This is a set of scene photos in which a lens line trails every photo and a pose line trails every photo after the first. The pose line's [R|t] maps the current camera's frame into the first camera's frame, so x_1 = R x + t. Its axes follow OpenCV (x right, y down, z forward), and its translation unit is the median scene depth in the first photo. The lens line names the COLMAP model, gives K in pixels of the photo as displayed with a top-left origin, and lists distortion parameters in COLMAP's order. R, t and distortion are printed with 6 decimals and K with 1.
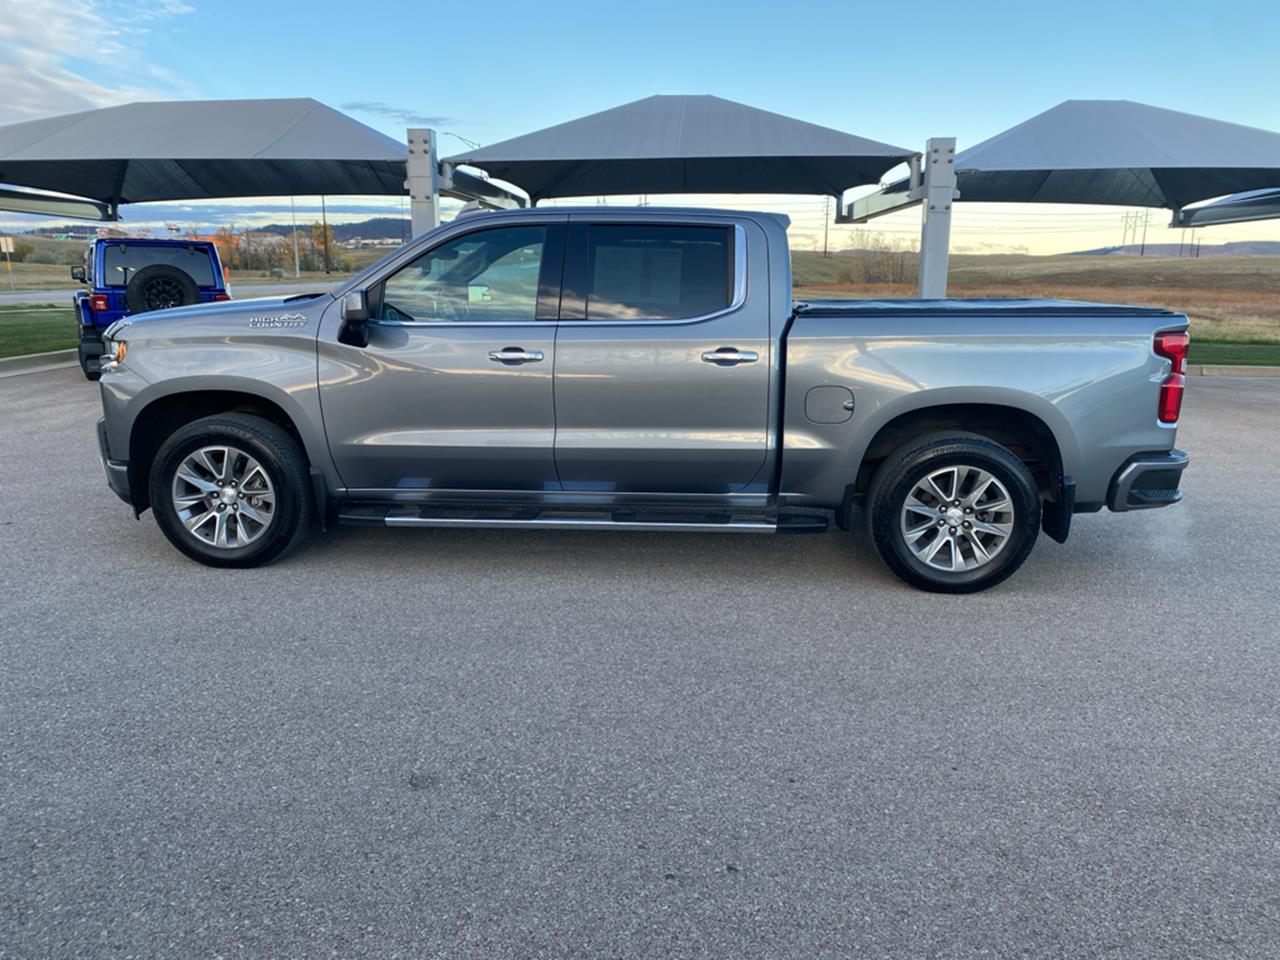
lens RADIAL K [[978.3, 0, 640.0], [0, 978.3, 480.0], [0, 0, 1]] dist [0.038149, -0.038827]
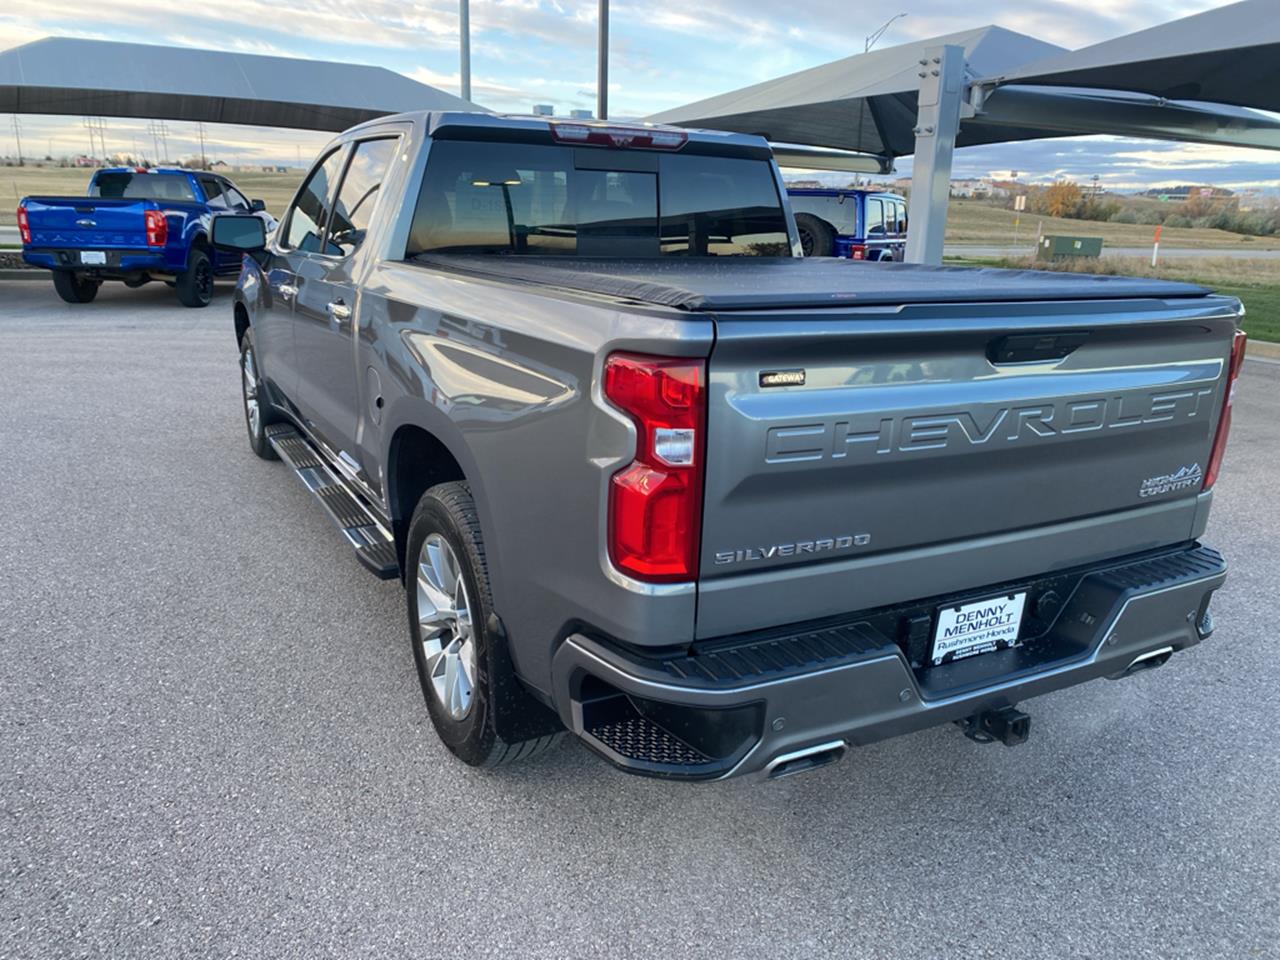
lens RADIAL K [[967.6, 0, 614.4], [0, 967.6, 472.8], [0, 0, 1]] dist [0.057347, -0.084549]
pose [[0.544940, 0.227857, -0.806921, 0.289861], [-0.200651, 0.969844, 0.138357, -0.052215], [0.814113, 0.086513, 0.574226, 0.260165]]
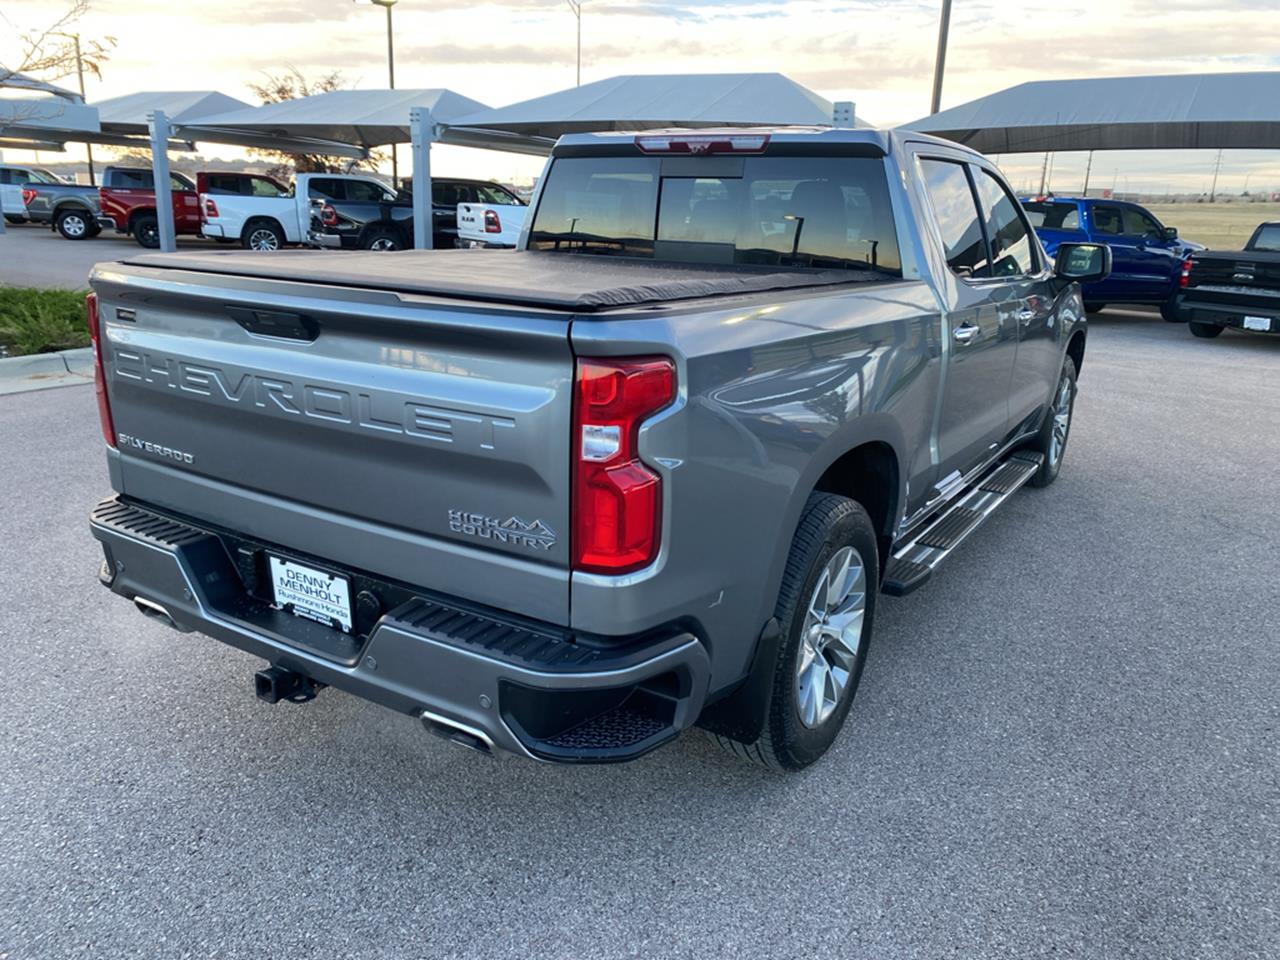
lens RADIAL K [[978.3, 0, 640.0], [0, 978.3, 480.0], [0, 0, 1]] dist [0.038149, -0.038827]
pose [[-0.447889, 0.217403, -0.867255, 0.317085], [-0.224756, 0.911462, 0.344560, -0.107532], [0.865379, 0.349245, -0.359371, 0.510745]]
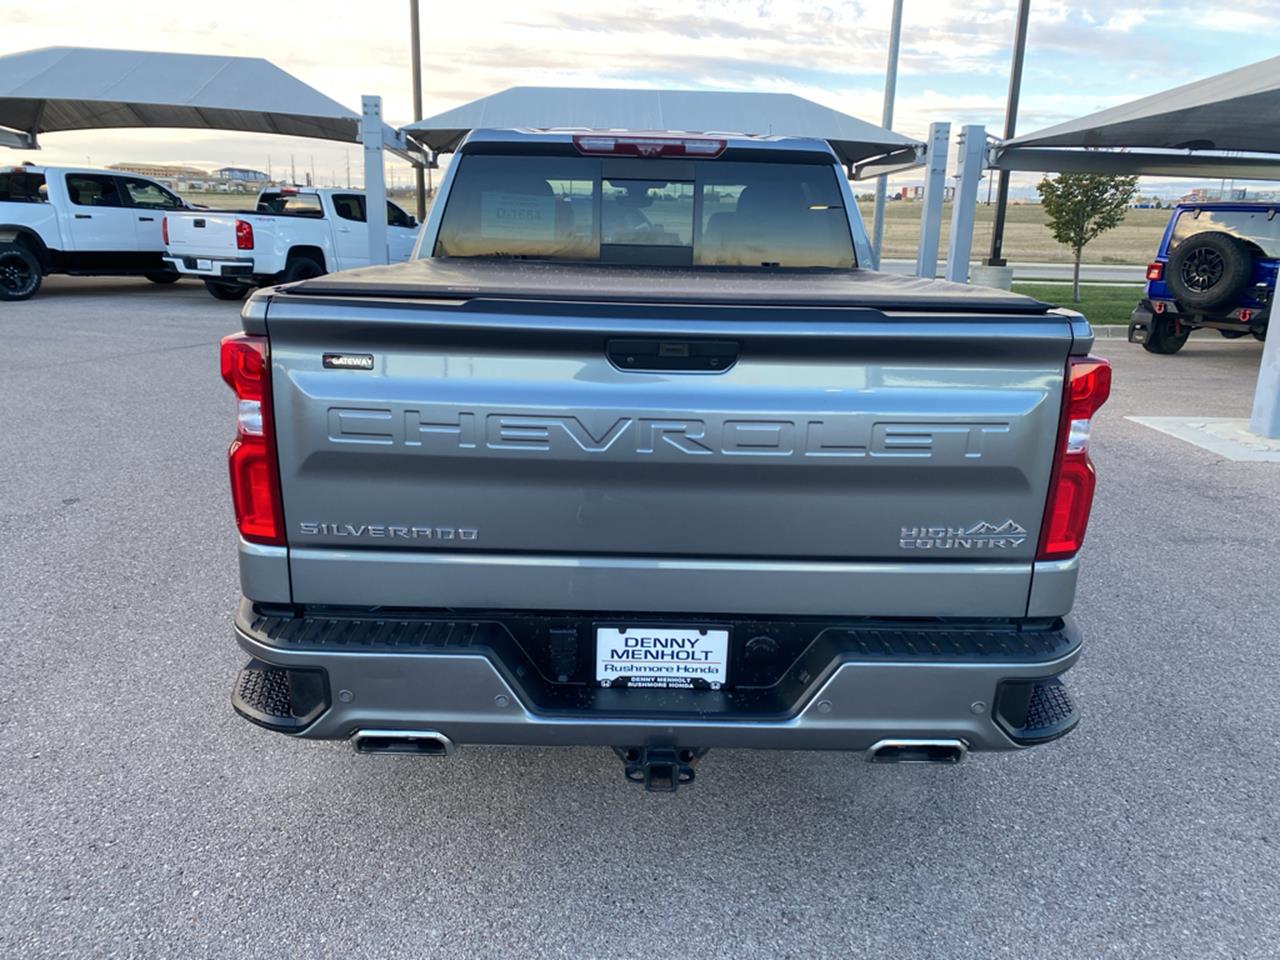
lens RADIAL K [[964.8, 0, 640.0], [0, 964.8, 480.0], [0, 0, 1]] dist [0.067141, -0.053927]
pose [[0.120464, 0.251675, -0.960285, 0.333559], [-0.237924, 0.946456, 0.218204, -0.074609], [0.963785, 0.202189, 0.173893, 0.370790]]
